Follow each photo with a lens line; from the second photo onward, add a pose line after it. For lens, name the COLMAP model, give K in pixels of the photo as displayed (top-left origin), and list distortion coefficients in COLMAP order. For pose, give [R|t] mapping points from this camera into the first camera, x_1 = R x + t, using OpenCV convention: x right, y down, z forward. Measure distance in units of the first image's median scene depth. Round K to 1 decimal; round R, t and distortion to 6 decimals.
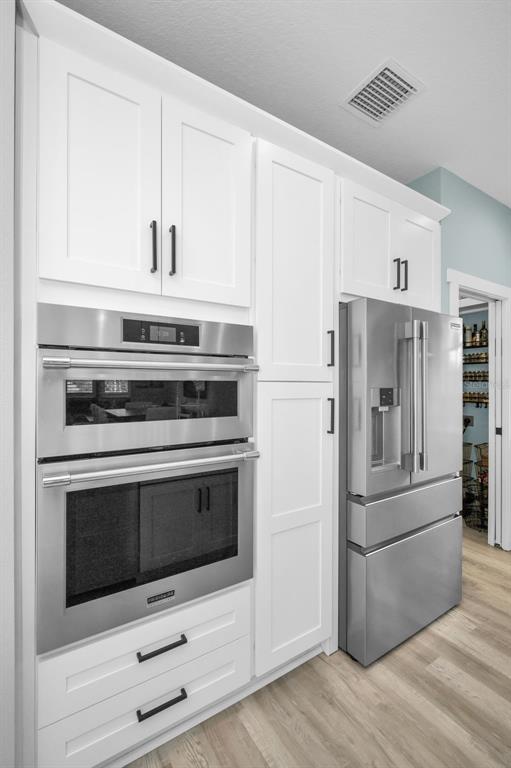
lens RADIAL K [[342.1, 0, 255.5], [0, 342.1, 384.0], [0, 0, 1]] dist [0.002917, 0.000709]
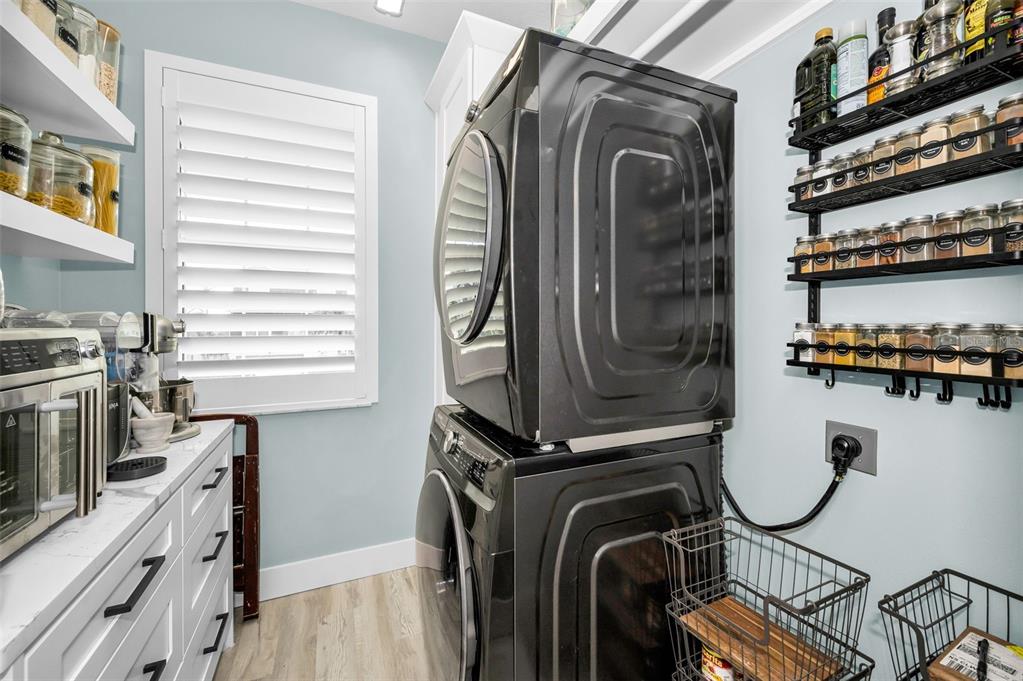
lens RADIAL K [[414.4, 0, 510.4], [0, 414.4, 324.3], [0, 0, 1]] dist [0.000160, 0.000108]
pose [[0.986599, 0.001653, -0.163152, 0.453126], [-0.001240, 0.999996, 0.002632, 0.023886], [0.163156, -0.002395, 0.986597, 0.708044]]
